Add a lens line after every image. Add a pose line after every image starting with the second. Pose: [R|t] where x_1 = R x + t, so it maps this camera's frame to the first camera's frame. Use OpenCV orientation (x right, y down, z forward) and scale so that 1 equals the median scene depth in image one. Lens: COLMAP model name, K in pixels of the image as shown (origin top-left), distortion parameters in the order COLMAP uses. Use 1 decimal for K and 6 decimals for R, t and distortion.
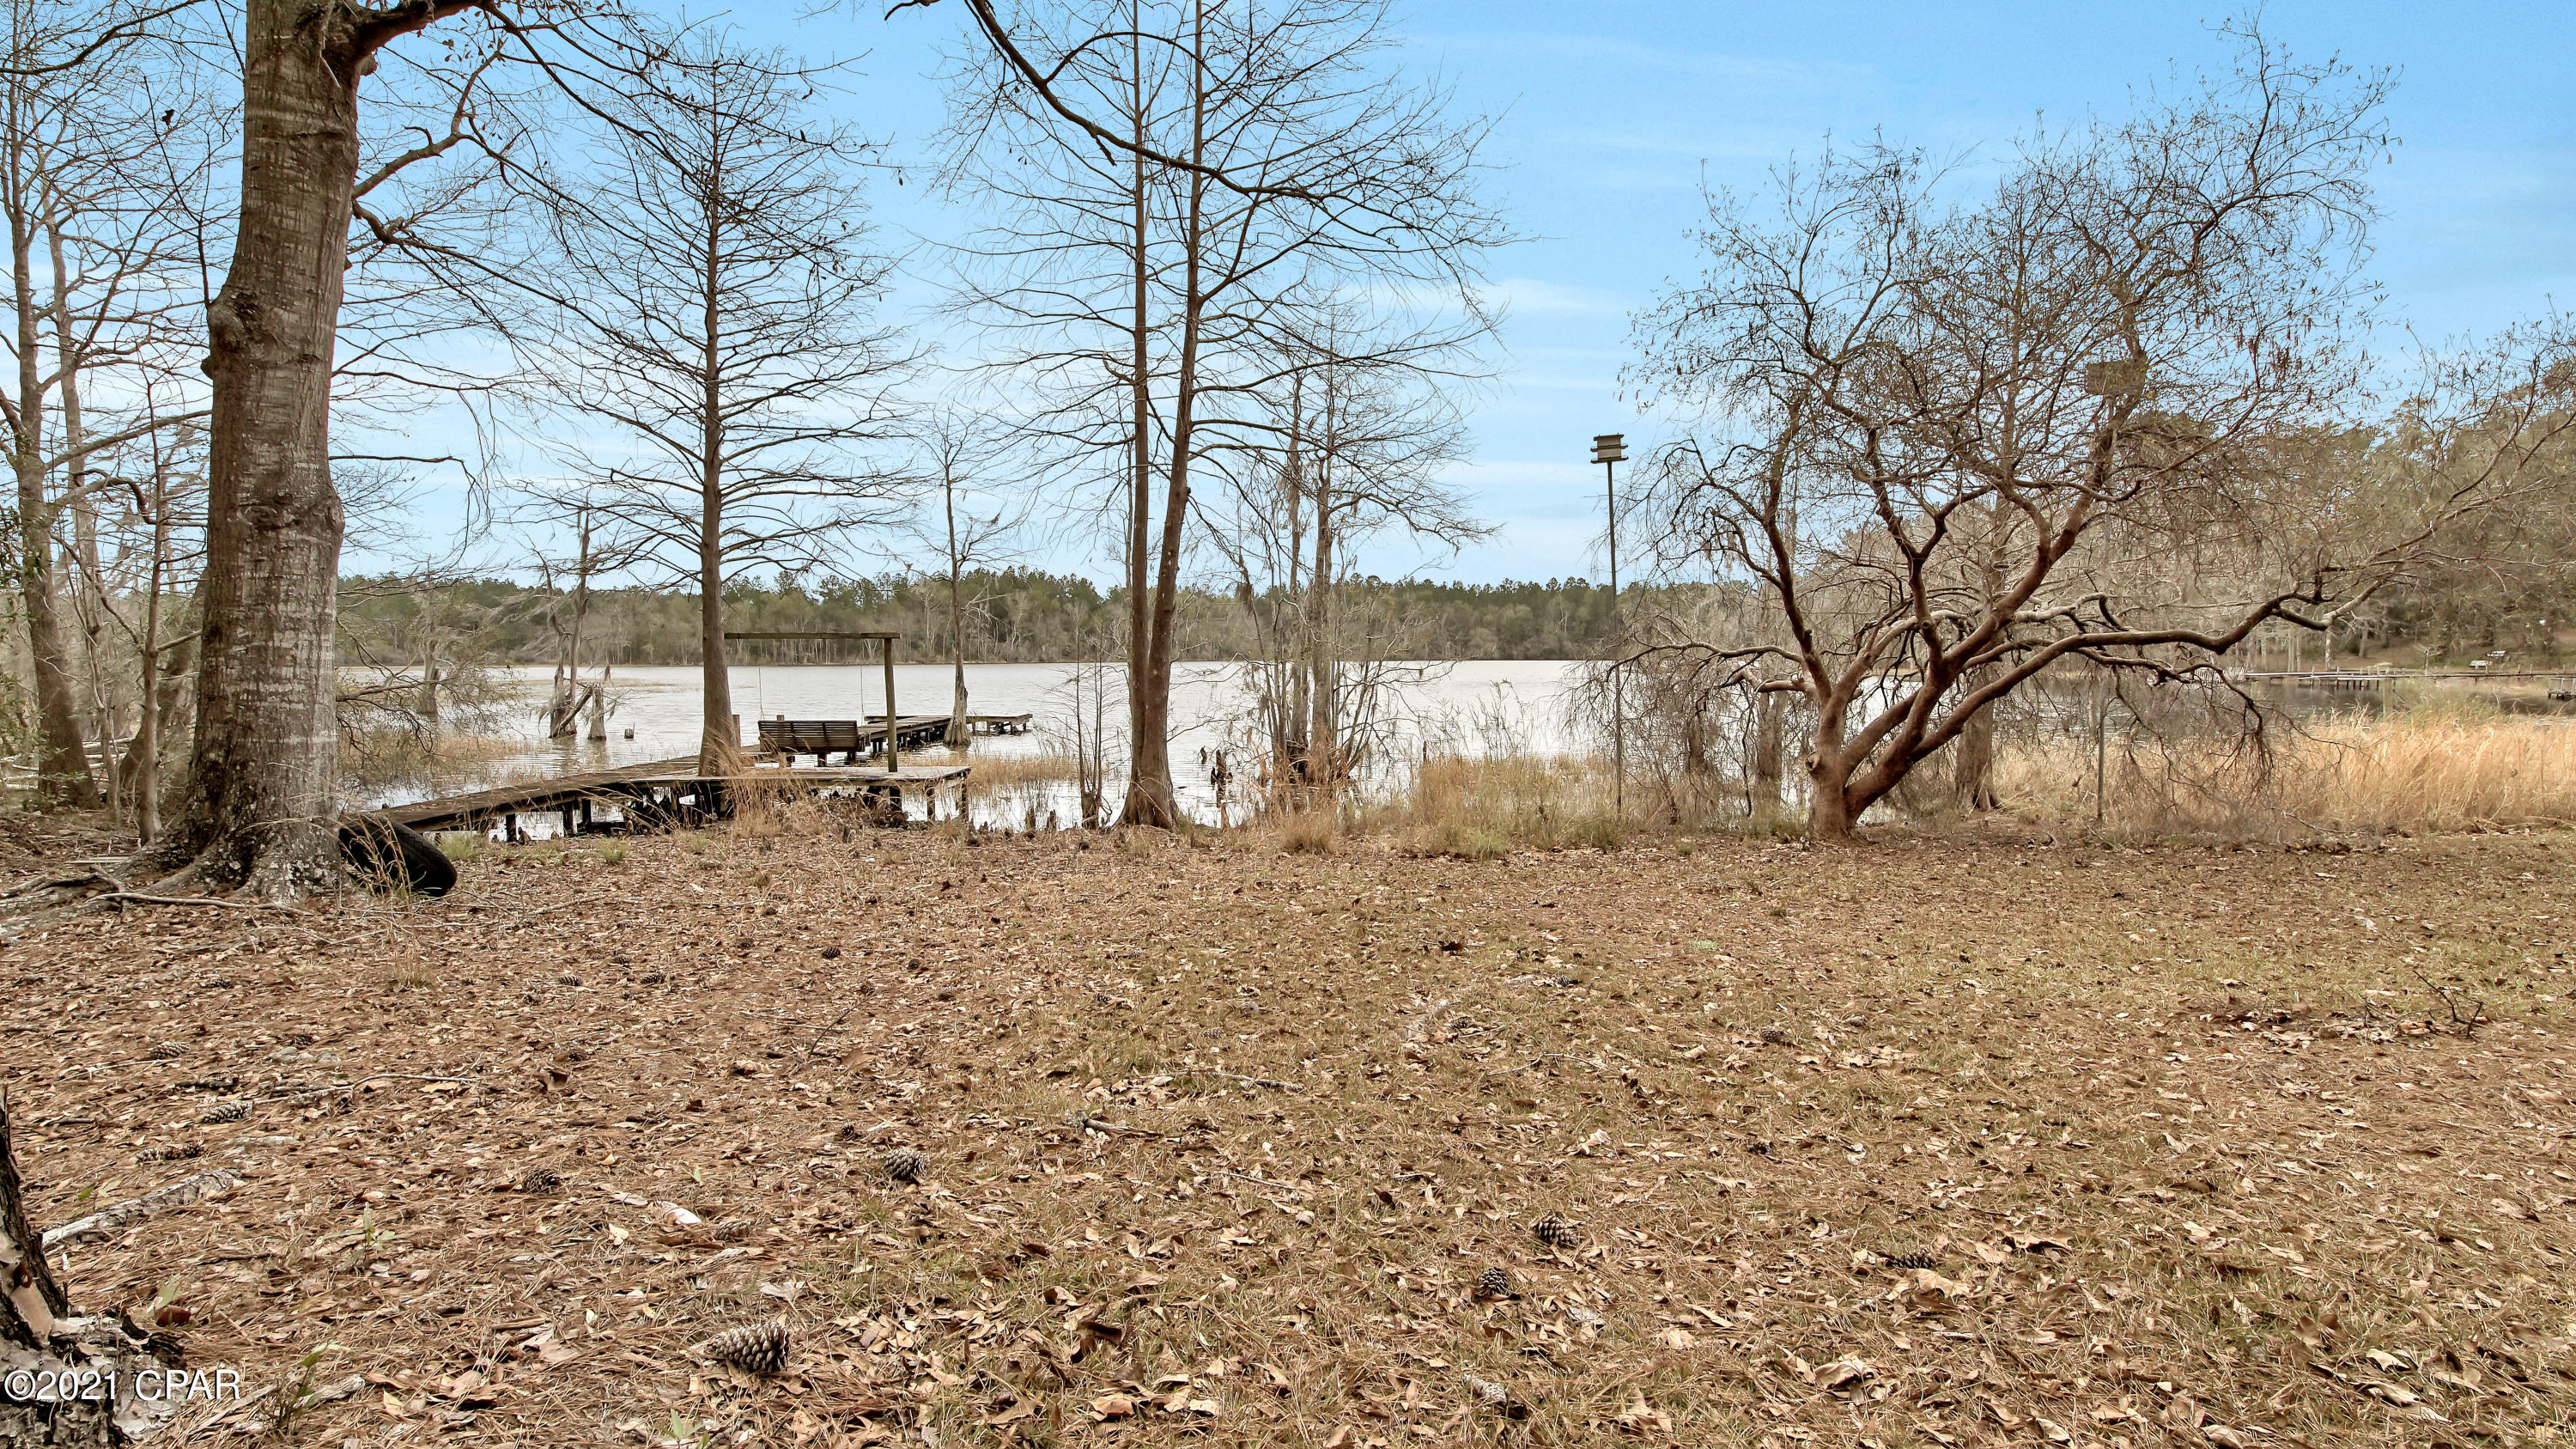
lens RADIAL K [[1158.6, 0, 1277.9], [0, 1158.6, 725.4], [0, 0, 1]] dist [-0.011345, 0.003010]
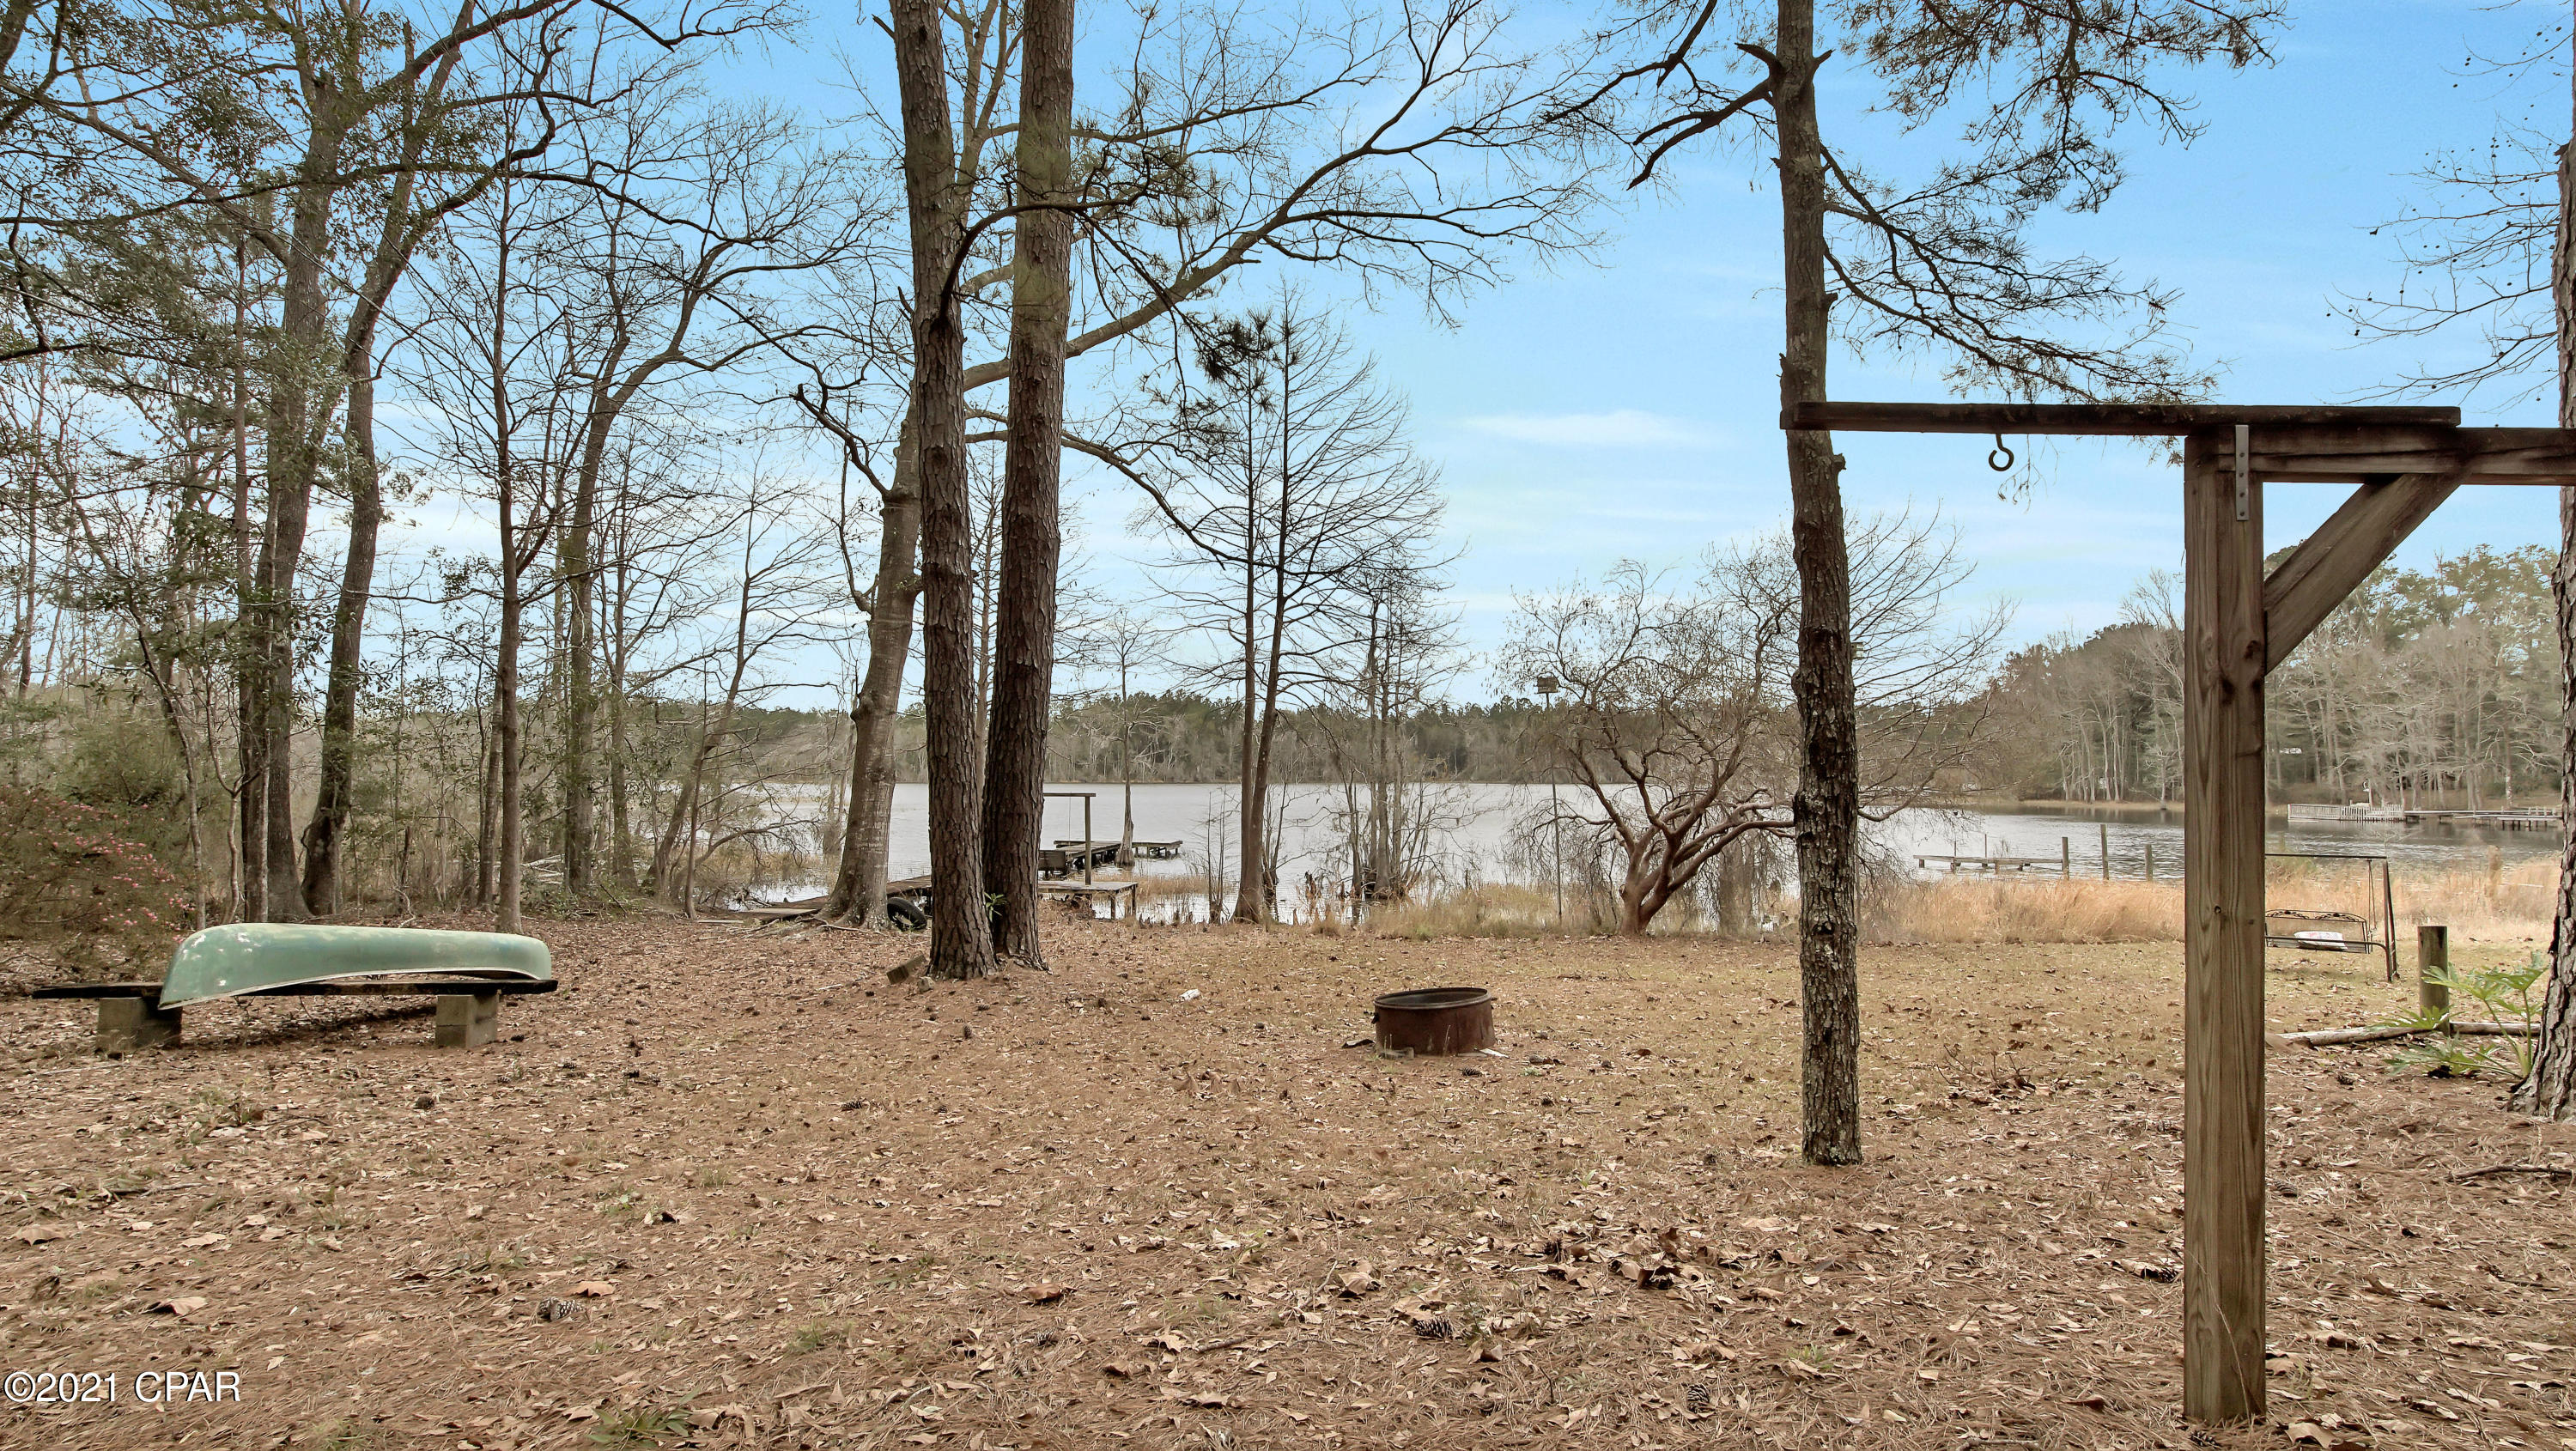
lens RADIAL K [[1158.3, 0, 1276.3], [0, 1158.3, 749.1], [0, 0, 1]] dist [-0.011345, 0.003010]
pose [[0.991189, 0.005530, -0.132340, 0.108642], [-0.016391, 0.996569, -0.081121, -0.017683], [0.131438, 0.082575, 0.987879, -0.472180]]
